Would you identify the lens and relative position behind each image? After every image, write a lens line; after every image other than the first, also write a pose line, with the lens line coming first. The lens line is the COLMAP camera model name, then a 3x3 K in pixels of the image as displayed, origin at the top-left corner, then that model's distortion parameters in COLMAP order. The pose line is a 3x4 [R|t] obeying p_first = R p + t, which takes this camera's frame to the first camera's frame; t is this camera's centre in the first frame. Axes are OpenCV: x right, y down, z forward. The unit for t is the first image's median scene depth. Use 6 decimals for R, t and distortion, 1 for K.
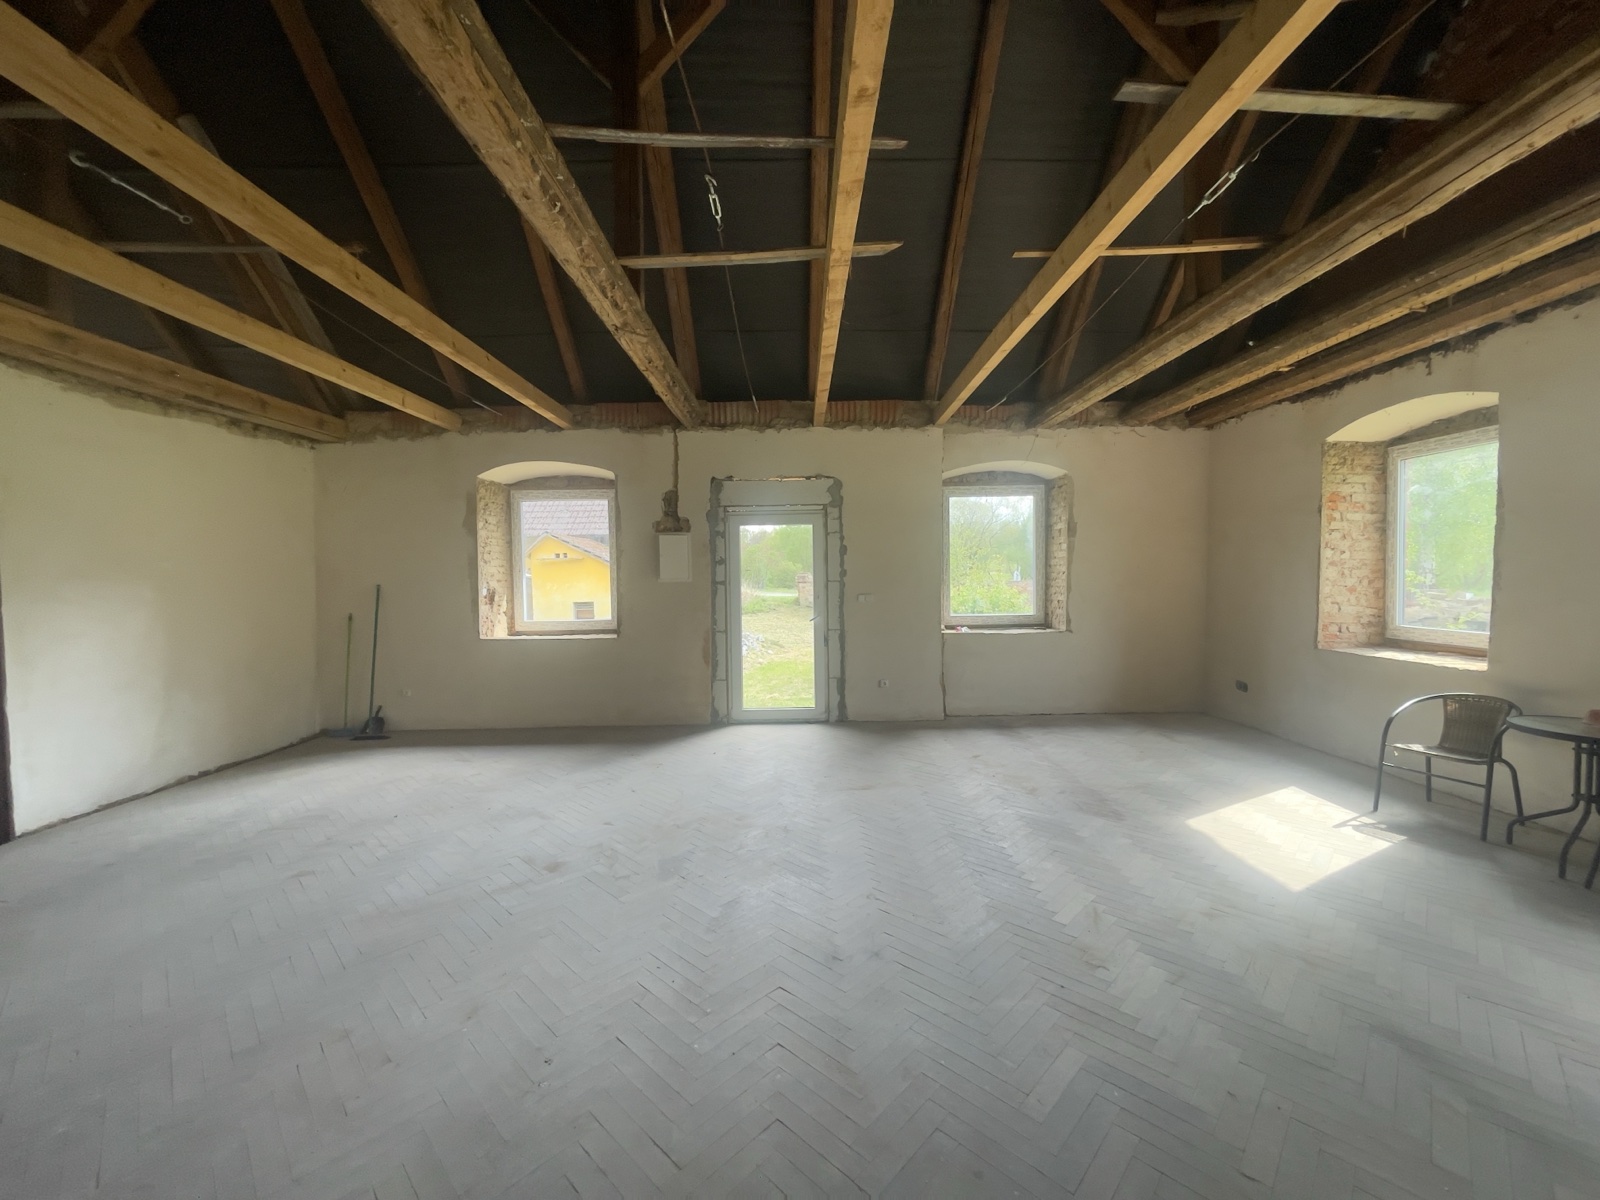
lens RADIAL K [[648.7, 0, 805.7], [0, 648.7, 601.0], [0, 0, 1]] dist [-0.004287, 0.002957]
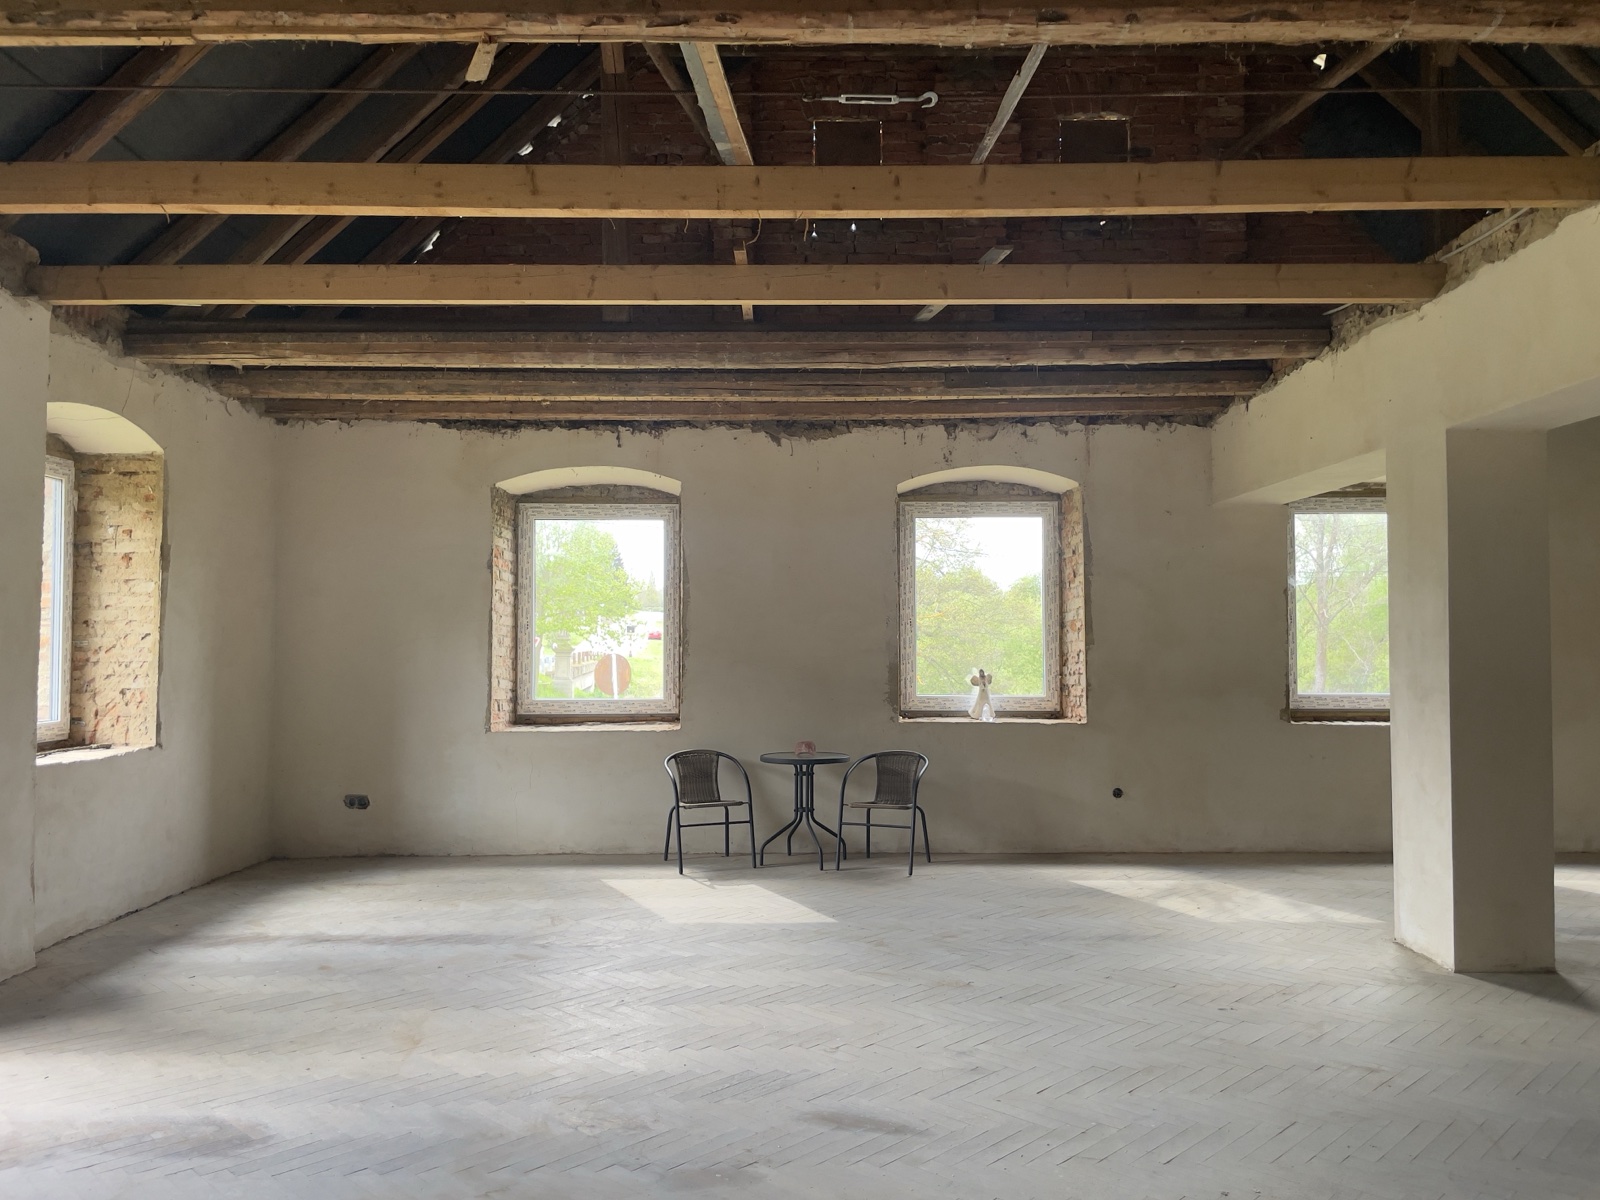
lens RADIAL K [[1222.8, 0, 809.3], [0, 1222.8, 598.4], [0, 0, 1]] dist [0.106810, -0.003553]
pose [[0.014061, 0.048865, 0.998706, -1.212580], [0.044833, 0.997770, -0.049450, -0.000120], [-0.998896, 0.045471, 0.011838, 0.868809]]
